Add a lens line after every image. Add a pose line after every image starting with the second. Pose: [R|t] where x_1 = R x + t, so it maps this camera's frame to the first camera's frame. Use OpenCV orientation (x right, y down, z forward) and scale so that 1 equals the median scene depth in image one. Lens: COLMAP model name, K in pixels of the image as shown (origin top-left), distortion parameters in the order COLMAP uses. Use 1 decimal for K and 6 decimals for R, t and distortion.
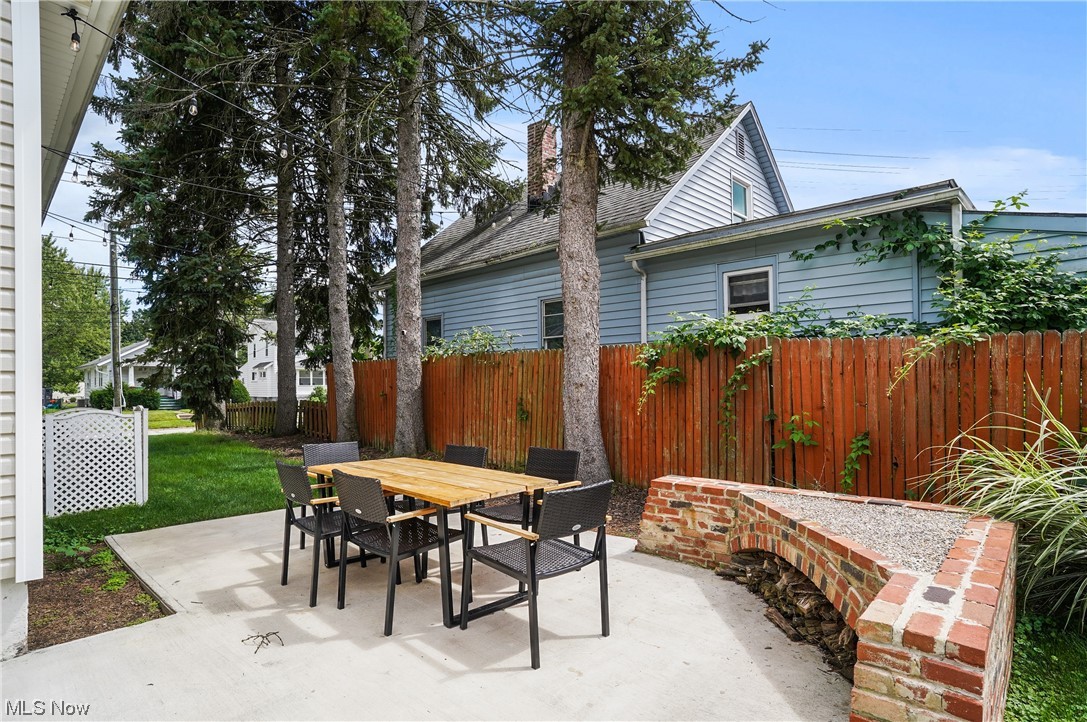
lens RADIAL K [[571.0, 0, 542.2], [0, 571.0, 378.7], [0, 0, 1]] dist [-0.030842, -0.000248]
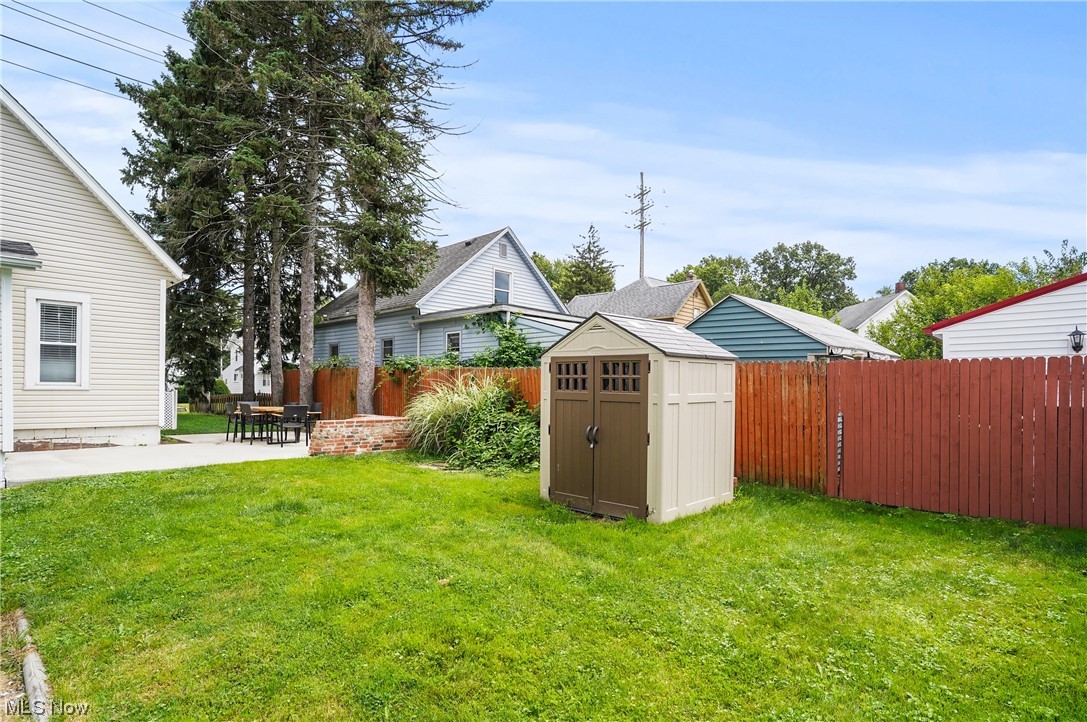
lens RADIAL K [[571.0, 0, 542.2], [0, 571.0, 378.7], [0, 0, 1]] dist [-0.030842, -0.000248]
pose [[0.999656, 0.013331, 0.022566, 0.727853], [-0.013147, 0.999879, -0.008289, 0.001821], [-0.022674, 0.007989, 0.999711, -1.317826]]
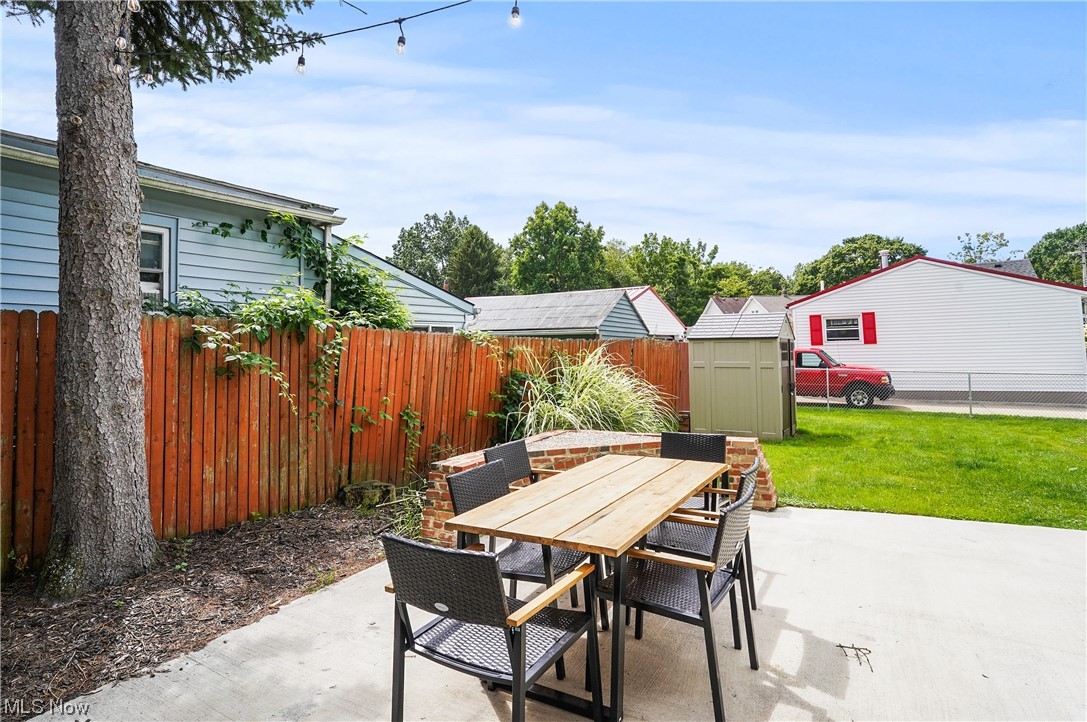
lens RADIAL K [[541.9, 0, 571.3], [0, 541.9, 331.9], [0, 0, 1]] dist [-0.042812, 0.000089]
pose [[-0.237976, 0.048132, 0.970078, -0.499667], [0.016447, 0.998828, -0.045524, -0.006798], [-0.971132, 0.005122, -0.238489, 0.665871]]
